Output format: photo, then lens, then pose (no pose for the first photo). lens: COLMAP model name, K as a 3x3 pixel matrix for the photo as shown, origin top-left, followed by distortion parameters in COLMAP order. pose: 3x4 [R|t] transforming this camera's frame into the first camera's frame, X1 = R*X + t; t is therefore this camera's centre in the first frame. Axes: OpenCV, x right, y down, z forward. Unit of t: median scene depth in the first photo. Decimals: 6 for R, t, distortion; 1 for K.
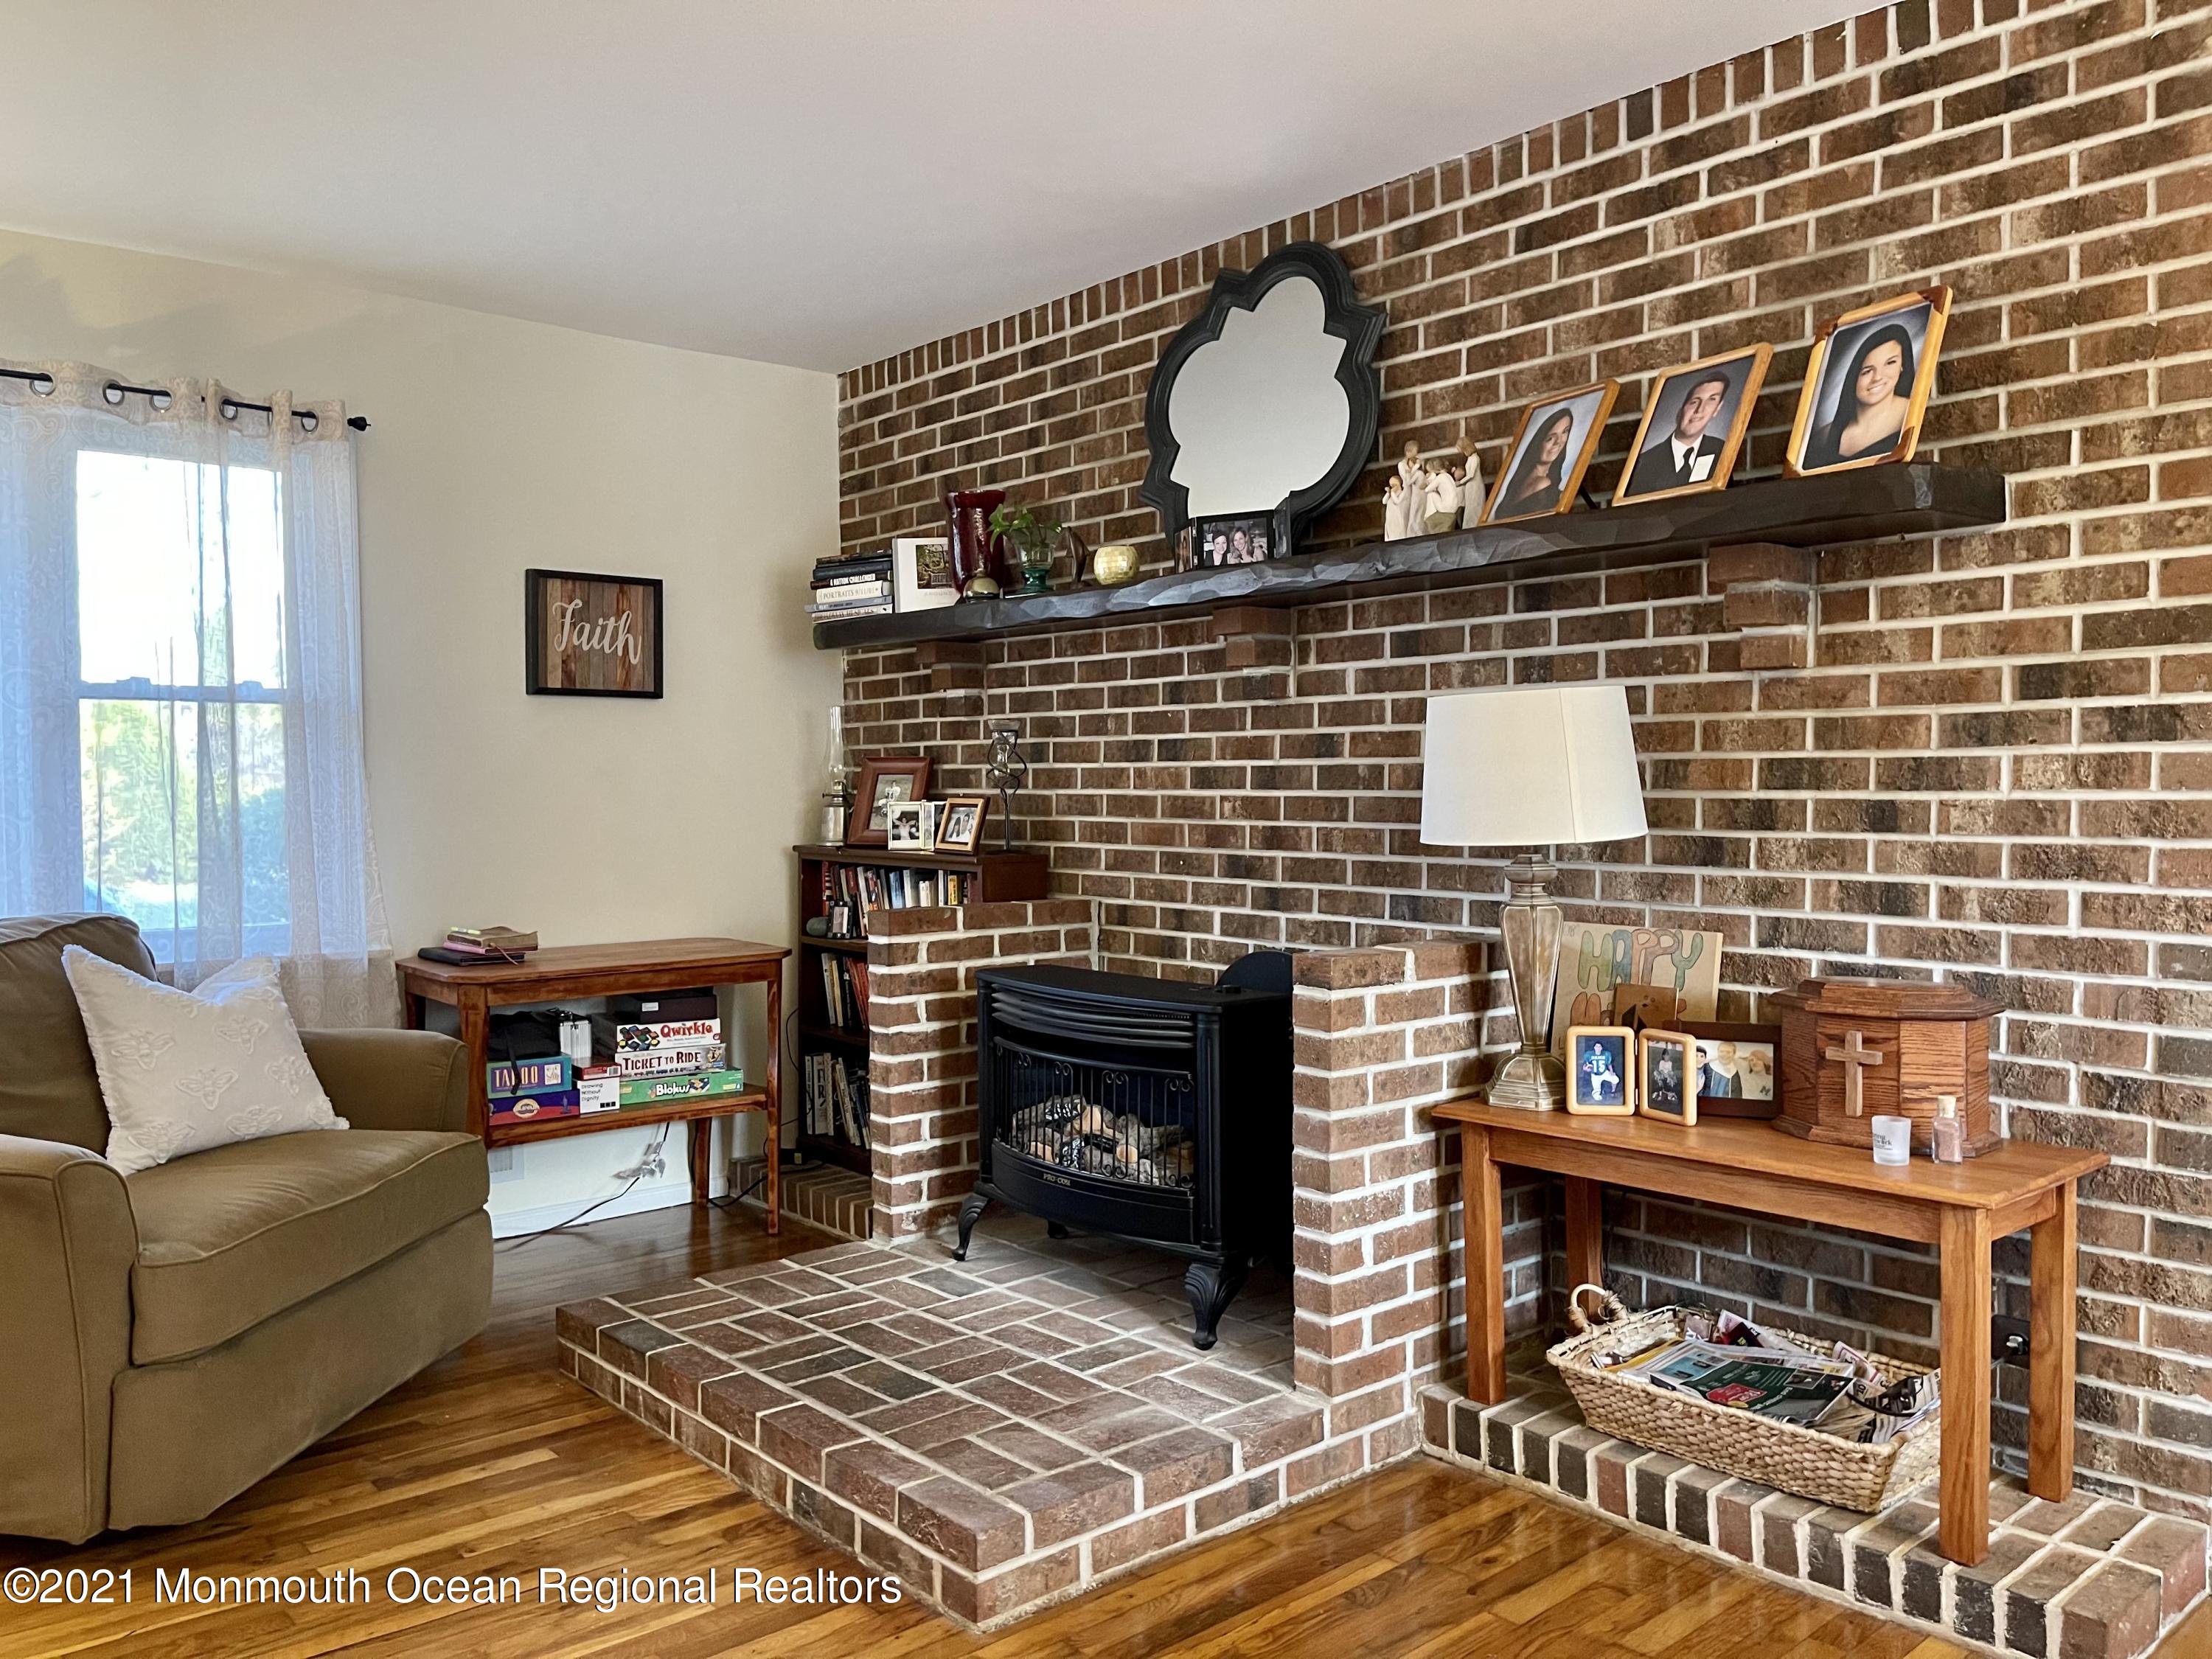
lens RADIAL K [[1667.6, 0, 1089.9], [0, 1667.6, 831.6], [0, 0, 1]] dist [0.064740, -0.083980]
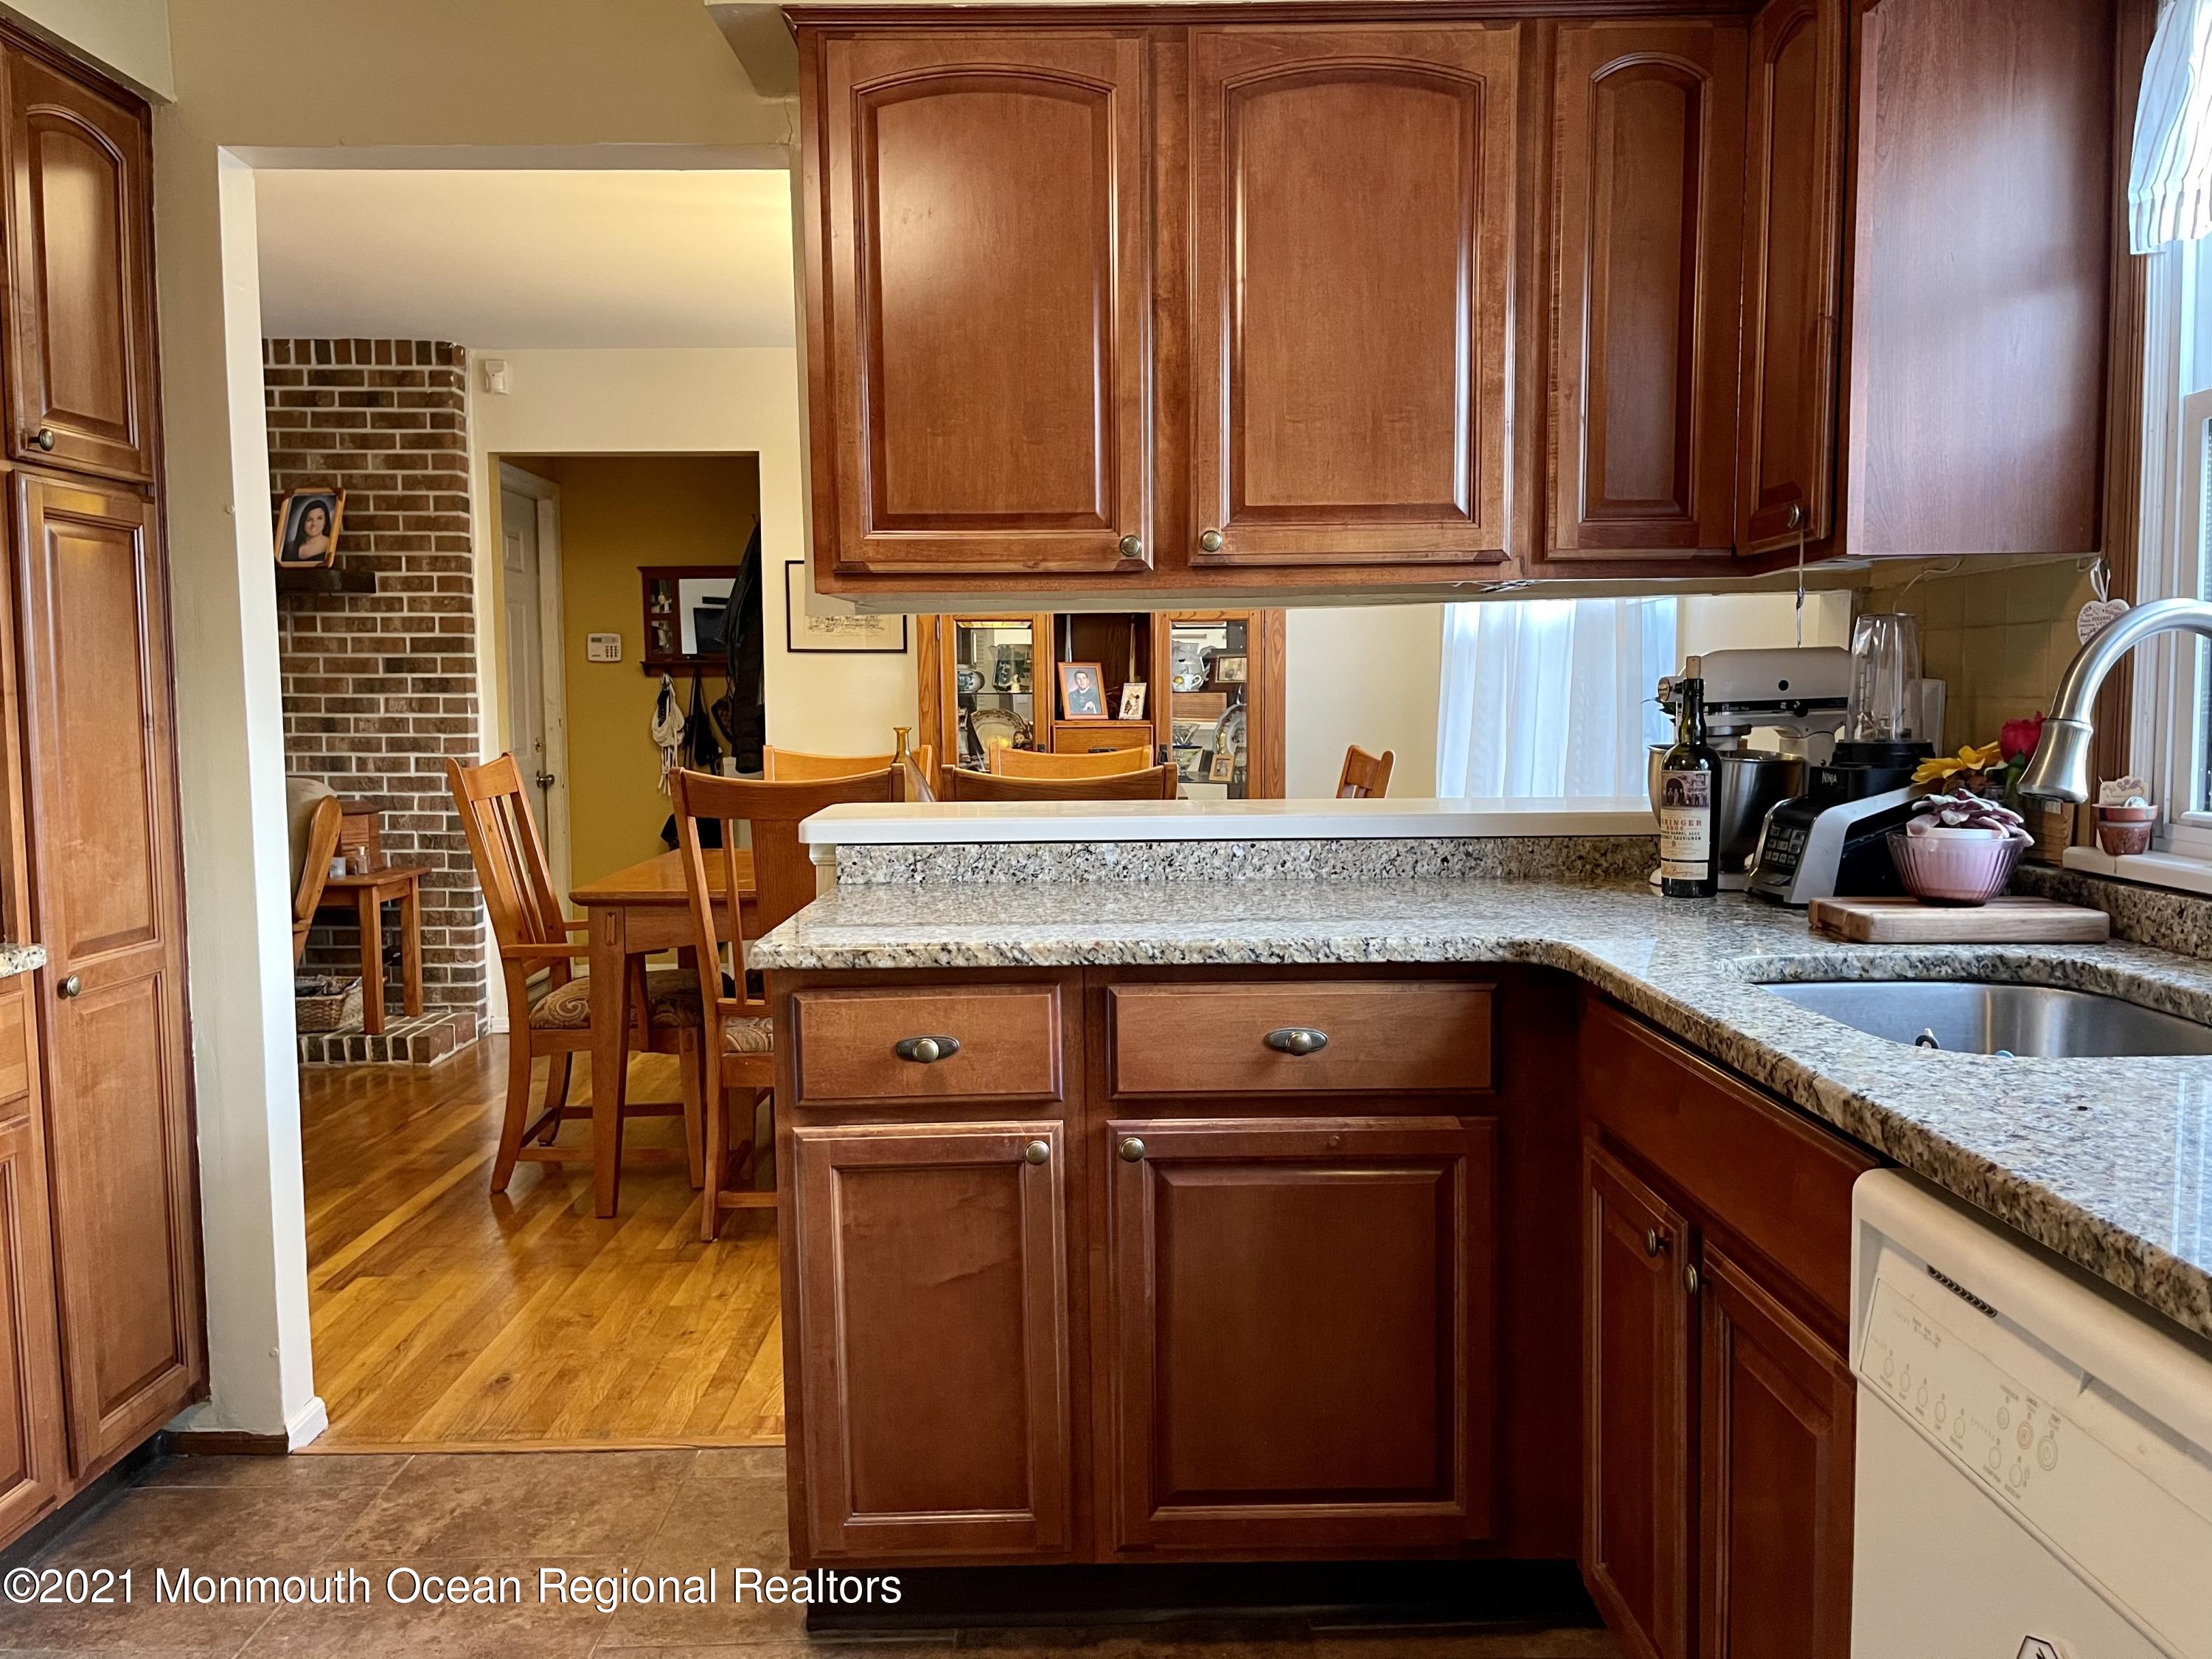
lens RADIAL K [[1667.6, 0, 1113.4], [0, 1667.6, 837.5], [0, 0, 1]] dist [0.064740, -0.083980]
pose [[0.651130, -0.060722, 0.756533, -0.416600], [0.016138, 0.997677, 0.066187, 0.006443], [-0.758794, -0.030887, 0.650598, -0.946639]]
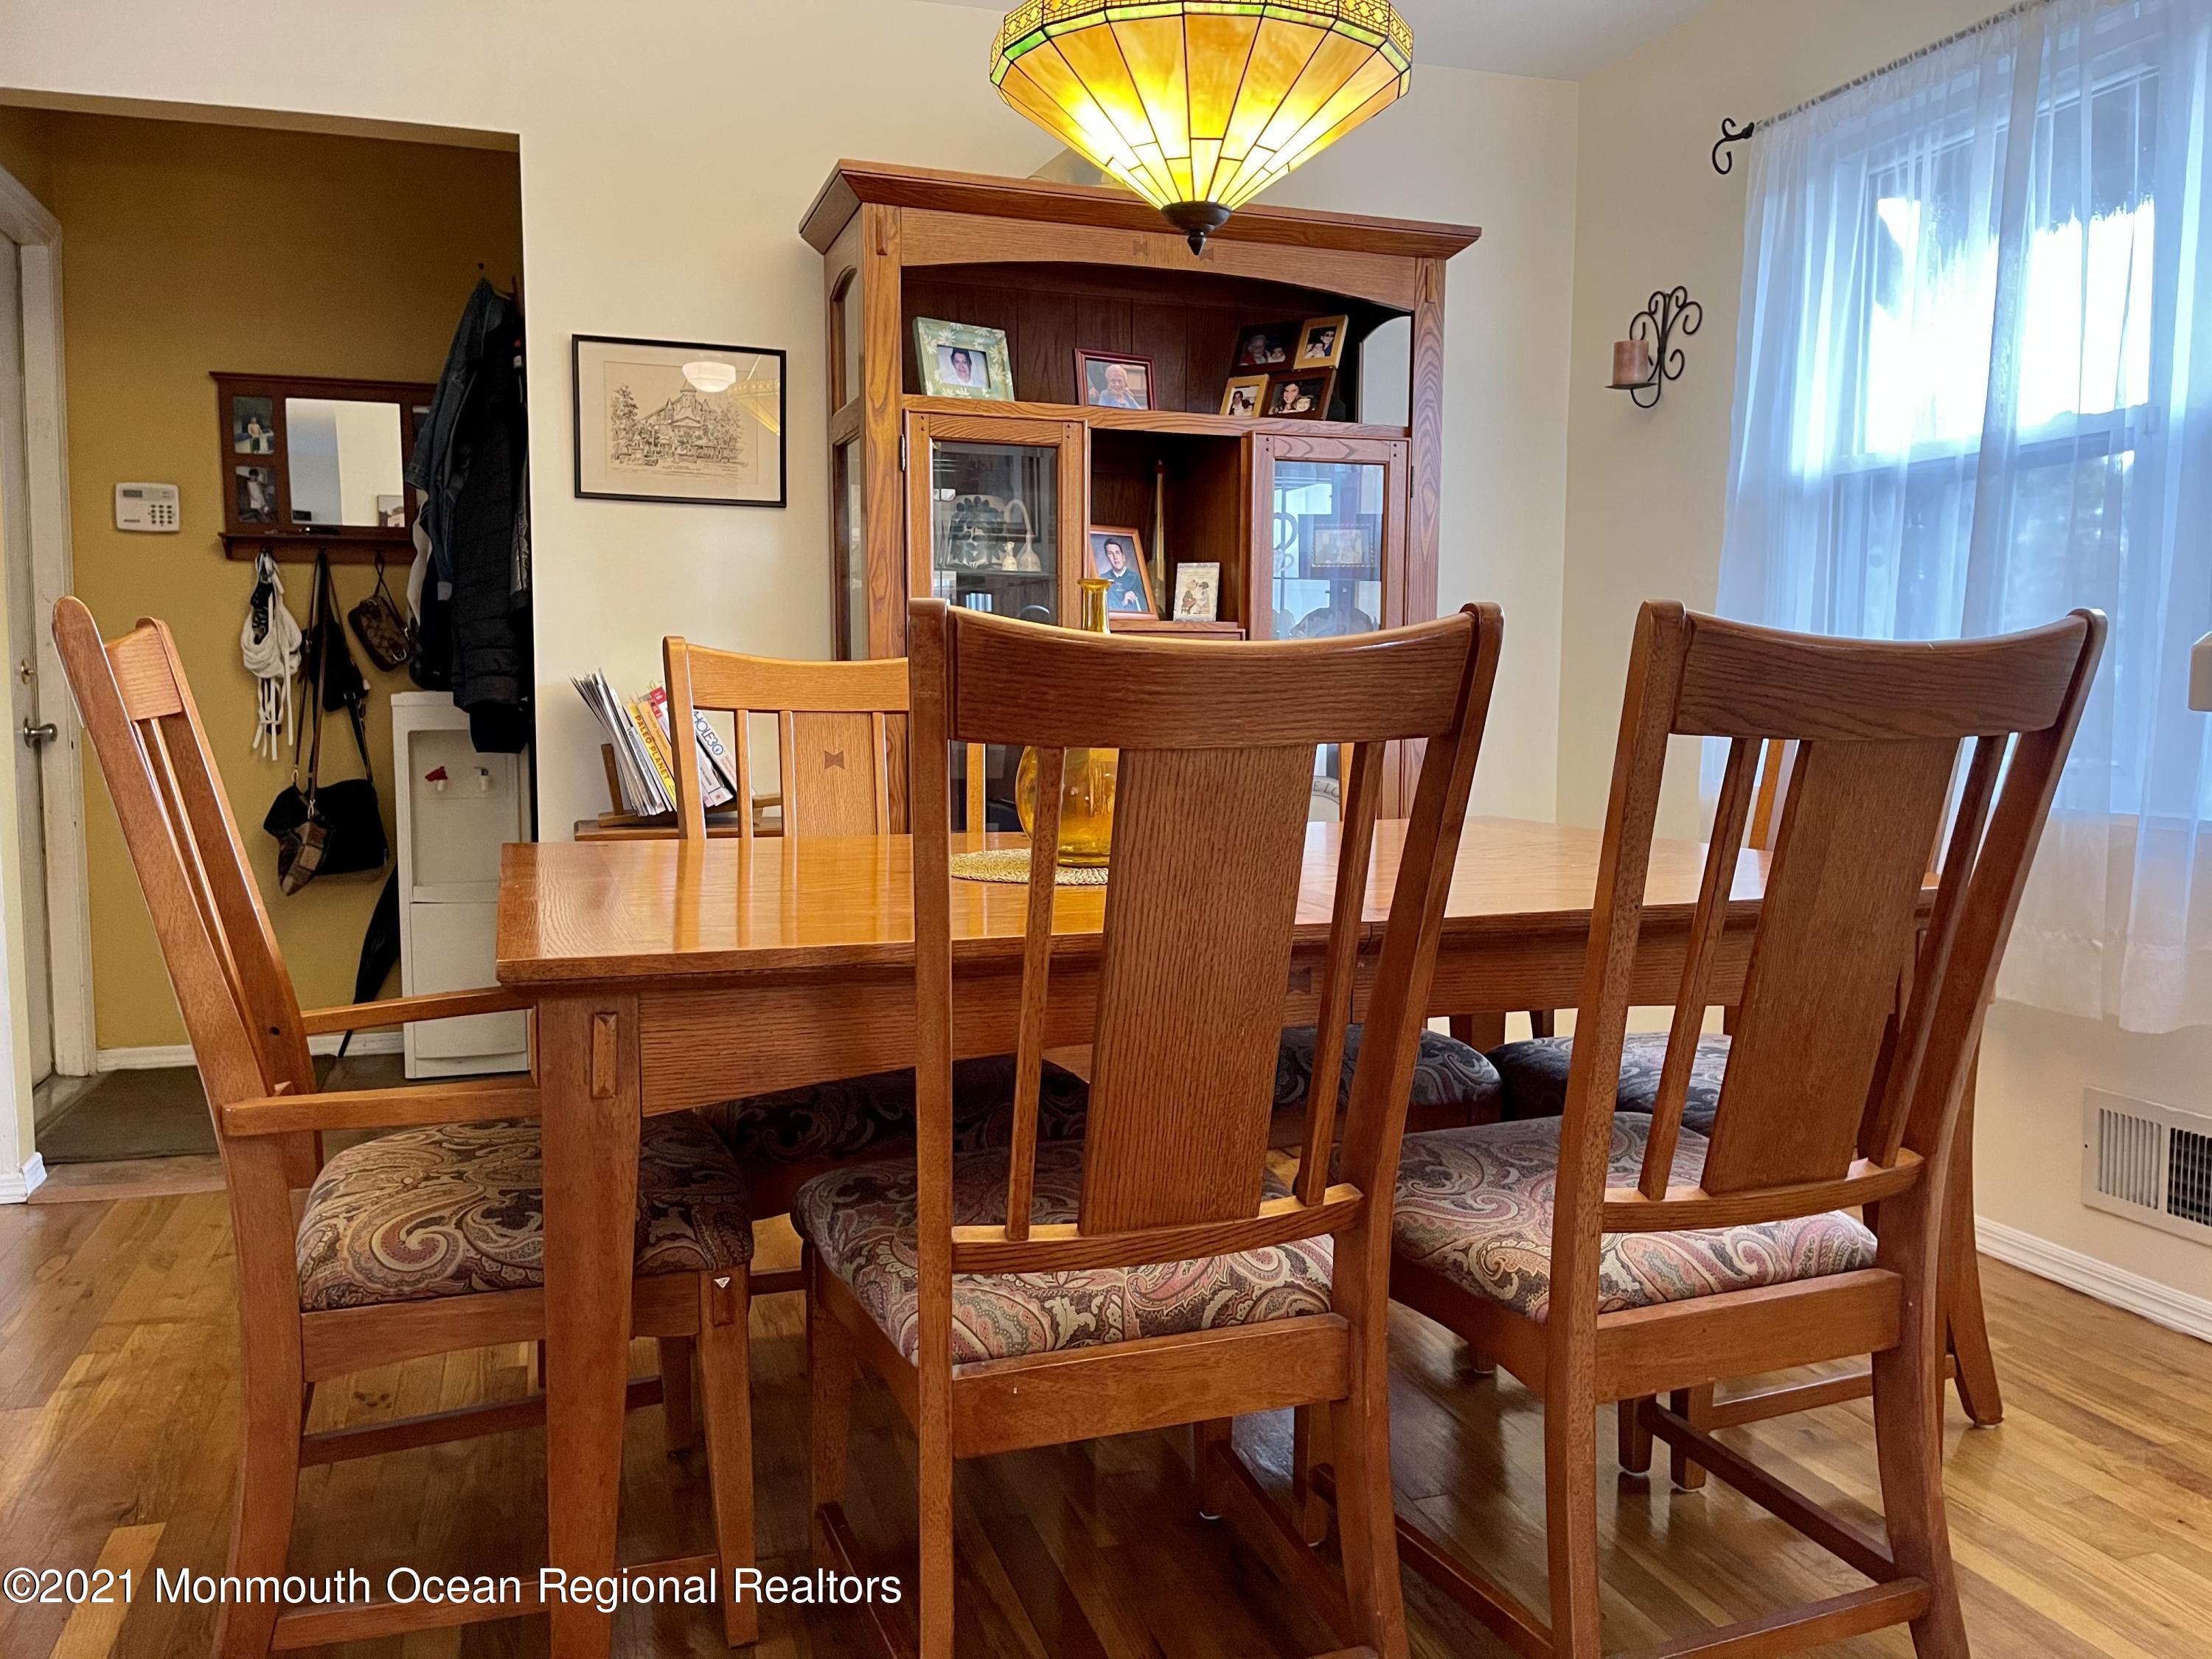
lens RADIAL K [[1667.6, 0, 1104.7], [0, 1667.6, 836.6], [0, 0, 1]] dist [0.064740, -0.083980]
pose [[0.385439, -0.074333, 0.919734, -0.109386], [0.011476, 0.997059, 0.075774, 0.053929], [-0.922662, -0.018651, 0.385158, -0.204292]]
